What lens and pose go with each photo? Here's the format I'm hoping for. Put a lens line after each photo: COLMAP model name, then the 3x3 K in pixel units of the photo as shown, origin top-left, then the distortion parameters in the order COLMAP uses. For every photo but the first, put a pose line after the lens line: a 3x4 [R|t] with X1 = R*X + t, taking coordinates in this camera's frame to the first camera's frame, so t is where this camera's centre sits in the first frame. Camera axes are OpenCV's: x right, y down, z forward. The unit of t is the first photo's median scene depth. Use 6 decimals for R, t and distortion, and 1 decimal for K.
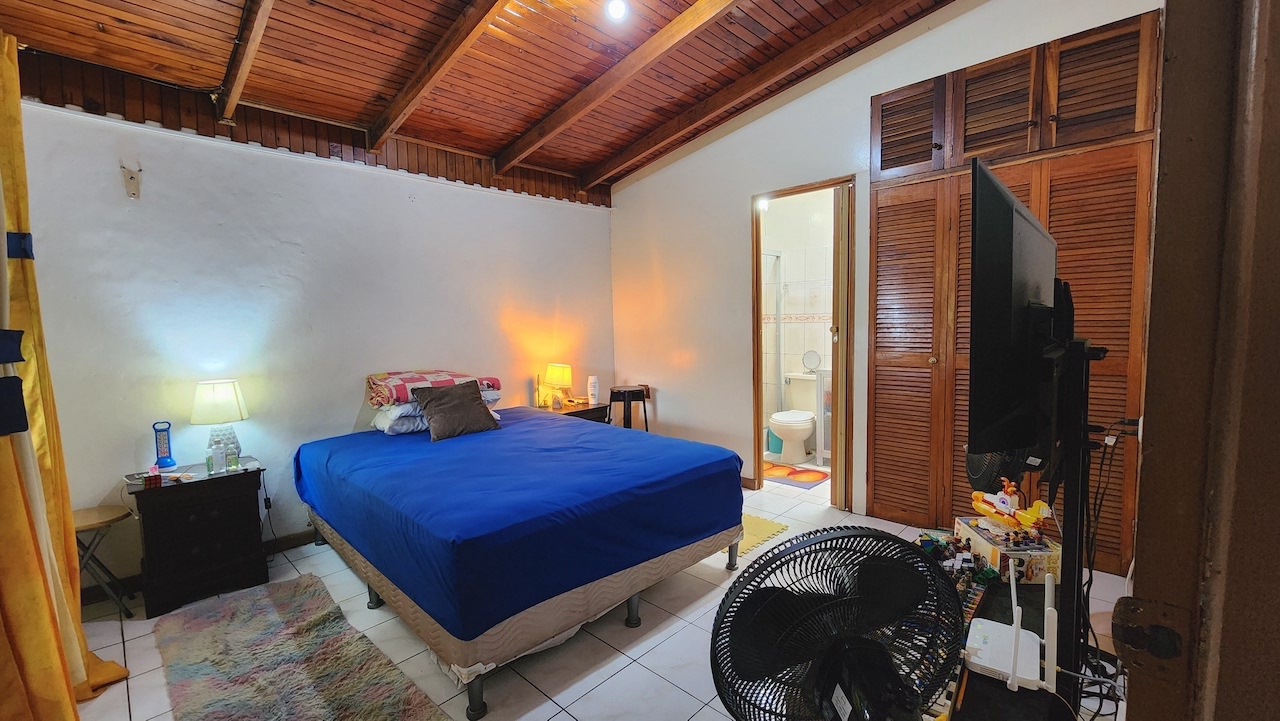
lens RADIAL K [[527.0, 0, 640.0], [0, 527.0, 360.5], [0, 0, 1]] dist [-0.001385, -0.000855]
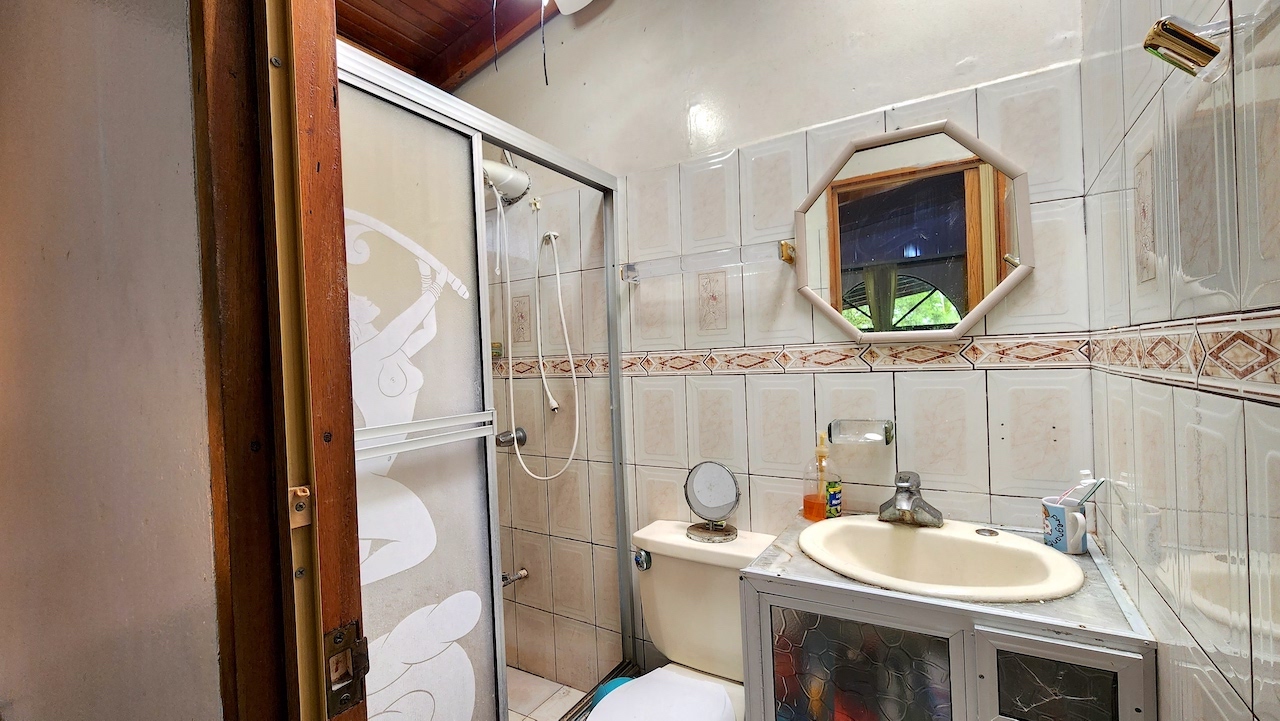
lens RADIAL K [[527.0, 0, 640.0], [0, 527.0, 360.5], [0, 0, 1]] dist [-0.001385, -0.000855]
pose [[0.973910, -0.019273, 0.226114, 0.206583], [0.035131, 0.997180, -0.066322, -0.060393], [-0.224198, 0.072535, 0.971841, 0.675243]]
